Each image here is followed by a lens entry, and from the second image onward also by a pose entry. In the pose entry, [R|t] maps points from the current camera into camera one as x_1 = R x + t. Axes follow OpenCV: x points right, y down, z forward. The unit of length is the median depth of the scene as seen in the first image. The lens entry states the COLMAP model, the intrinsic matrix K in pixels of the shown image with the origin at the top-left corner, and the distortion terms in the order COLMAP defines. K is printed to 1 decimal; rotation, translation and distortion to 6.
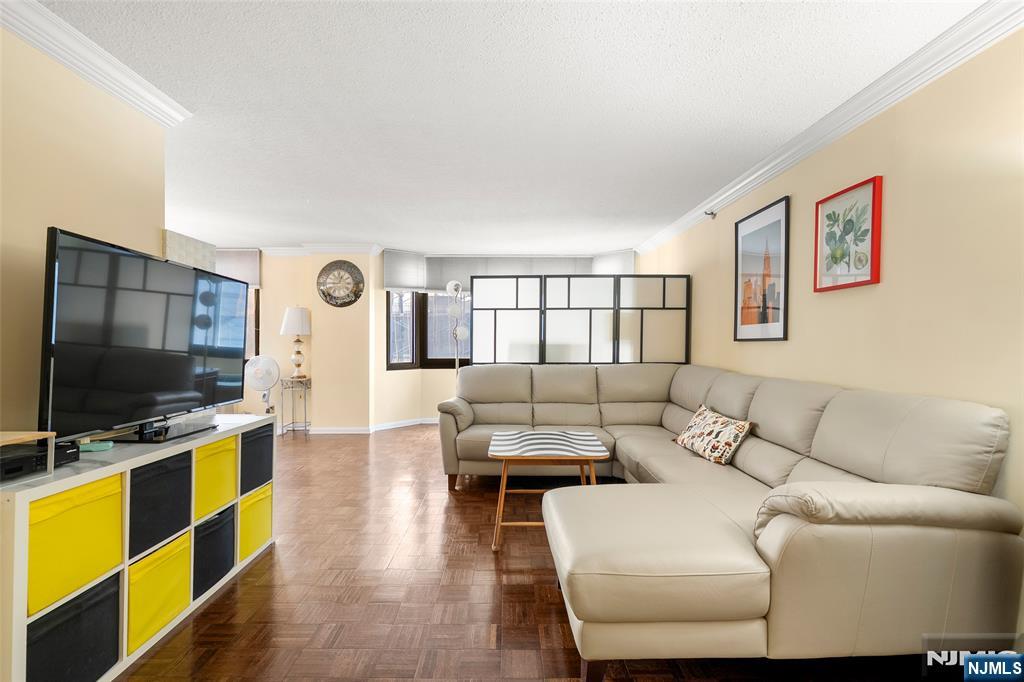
lens RADIAL K [[444.2, 0, 512.0], [0, 444.2, 341.0], [0, 0, 1]] dist [0.000040, -0.000009]
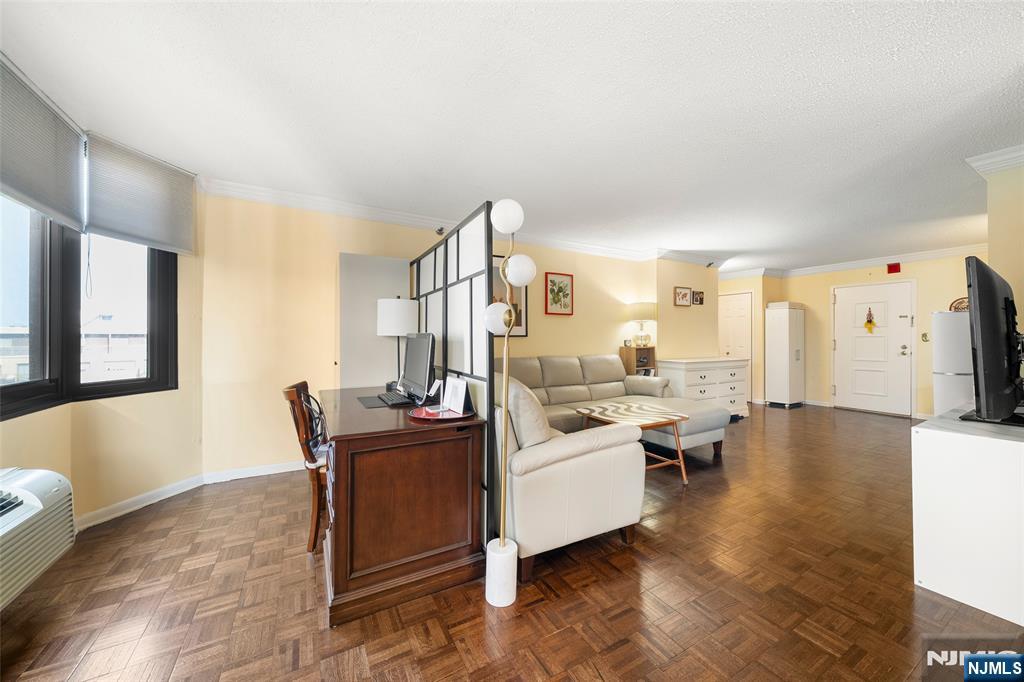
lens RADIAL K [[370.6, 0, 513.0], [0, 370.6, 328.6], [0, 0, 1]] dist [-0.007595, -0.000019]
pose [[-0.488541, 0.021330, 0.872280, -0.817013], [-0.004606, 0.999624, -0.027024, 0.007478], [-0.872529, -0.017220, -0.488260, 2.105690]]
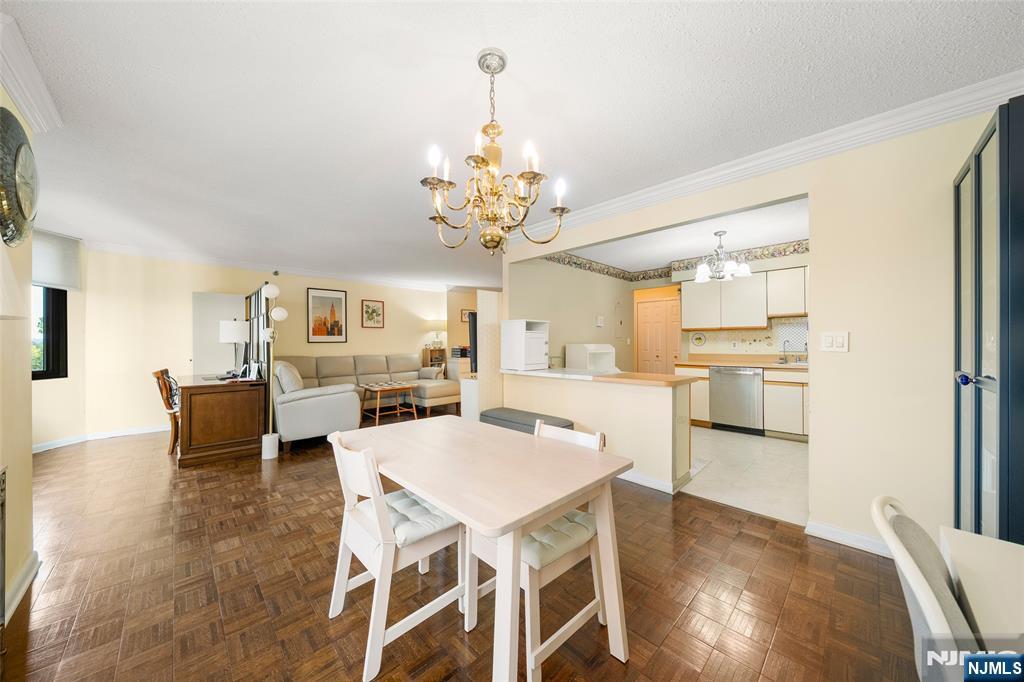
lens RADIAL K [[352.6, 0, 512.0], [0, 352.6, 341.0], [0, 0, 1]] dist [0.000513, 0.000018]
pose [[-0.686887, 0.006012, 0.726739, -2.007412], [0.000261, 0.999968, -0.008027, 0.008472], [-0.726764, -0.005324, -0.686866, 2.065766]]
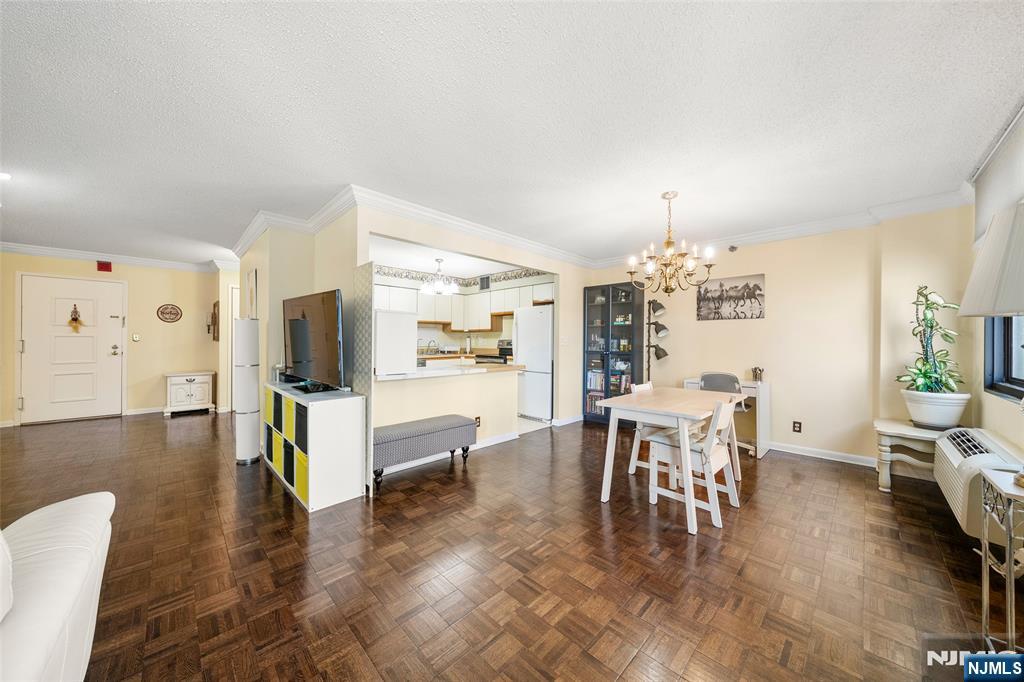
lens RADIAL K [[350.8, 0, 508.2], [0, 350.8, 339.4], [0, 0, 1]] dist [-0.000401, 0.000021]
pose [[-0.720907, -0.004470, -0.693017, -0.275035], [-0.001576, 0.999987, -0.004811, 0.007315], [0.693030, -0.002376, -0.720905, 2.144522]]
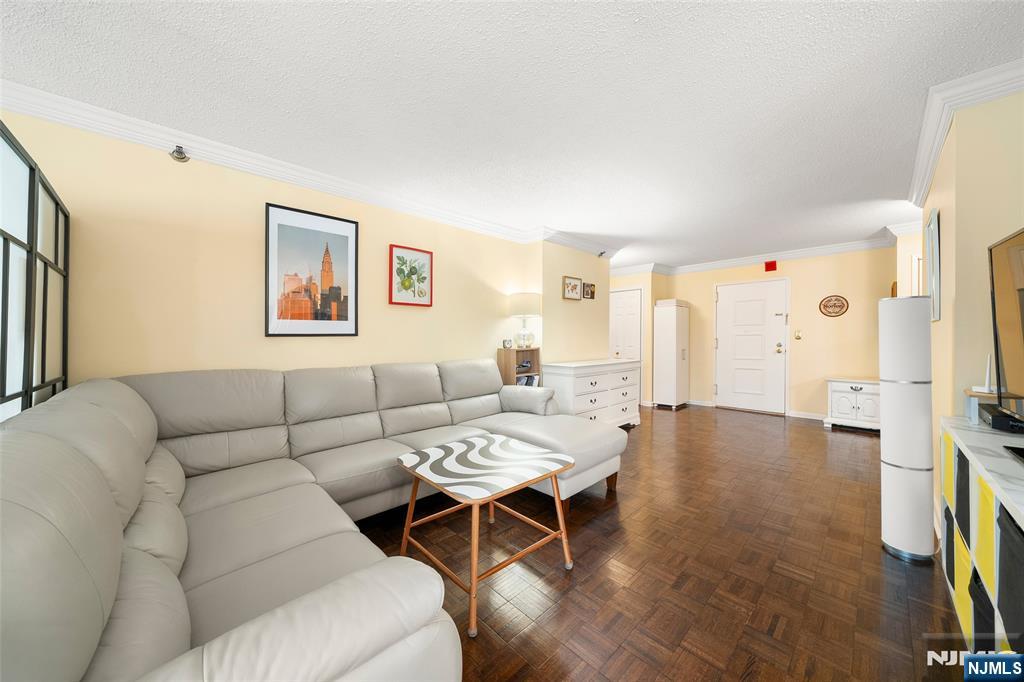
lens RADIAL K [[350.8, 0, 508.2], [0, 350.8, 339.4], [0, 0, 1]] dist [-0.000401, 0.000021]
pose [[-0.679933, 0.002727, 0.733269, -0.470308], [0.002554, 0.999996, -0.001351, 0.011983], [-0.733270, 0.000955, -0.679937, 1.591613]]
